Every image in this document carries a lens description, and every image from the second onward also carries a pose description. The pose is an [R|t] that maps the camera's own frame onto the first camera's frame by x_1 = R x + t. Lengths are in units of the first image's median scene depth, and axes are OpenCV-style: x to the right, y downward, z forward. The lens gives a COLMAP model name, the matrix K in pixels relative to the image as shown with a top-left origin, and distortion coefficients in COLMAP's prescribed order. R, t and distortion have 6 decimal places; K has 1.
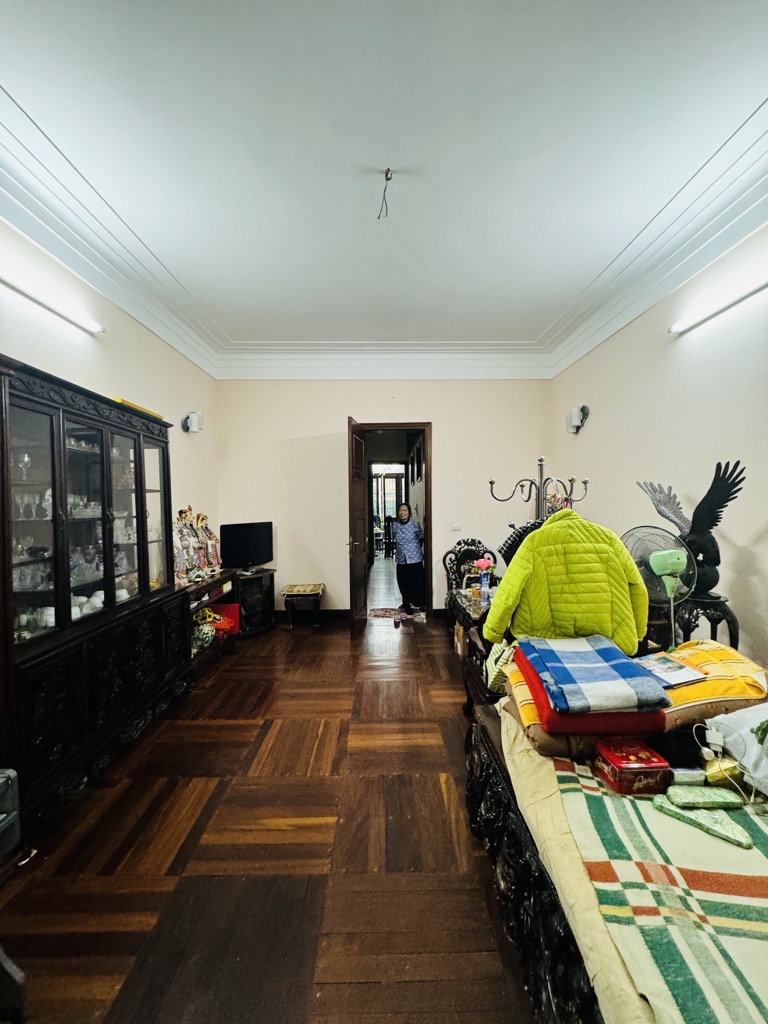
lens RADIAL K [[411.5, 0, 383.9], [0, 411.5, 513.1], [0, 0, 1]] dist [0.001111, -0.000025]
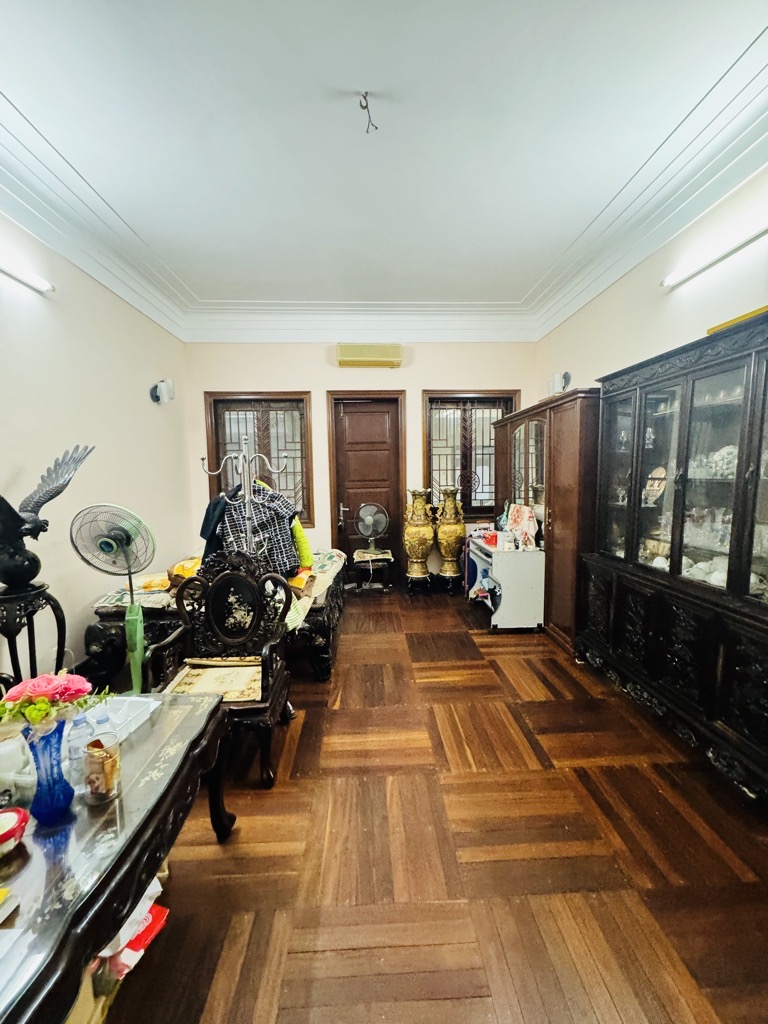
lens RADIAL K [[411.5, 0, 382.5], [0, 411.5, 514.1], [0, 0, 1]] dist [0.001111, -0.000025]
pose [[-0.998999, 0.033220, -0.029959, 0.025421], [0.029349, 0.992159, 0.121484, -0.044266], [0.033760, 0.120483, -0.992141, 1.942850]]
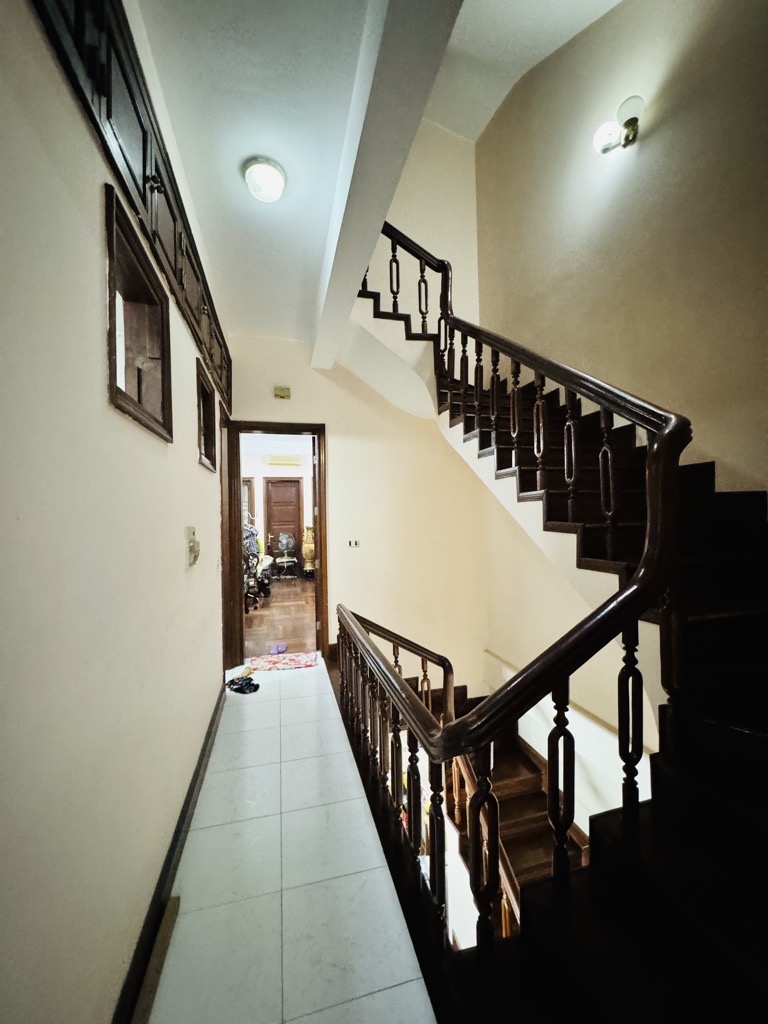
lens RADIAL K [[411.5, 0, 383.8], [0, 411.5, 512.6], [0, 0, 1]] dist [0.001111, -0.000025]
pose [[-0.969633, 0.031580, -0.242519, 0.053595], [0.025853, 0.999307, 0.026762, -0.125094], [0.243196, 0.019679, -0.969778, 3.912635]]
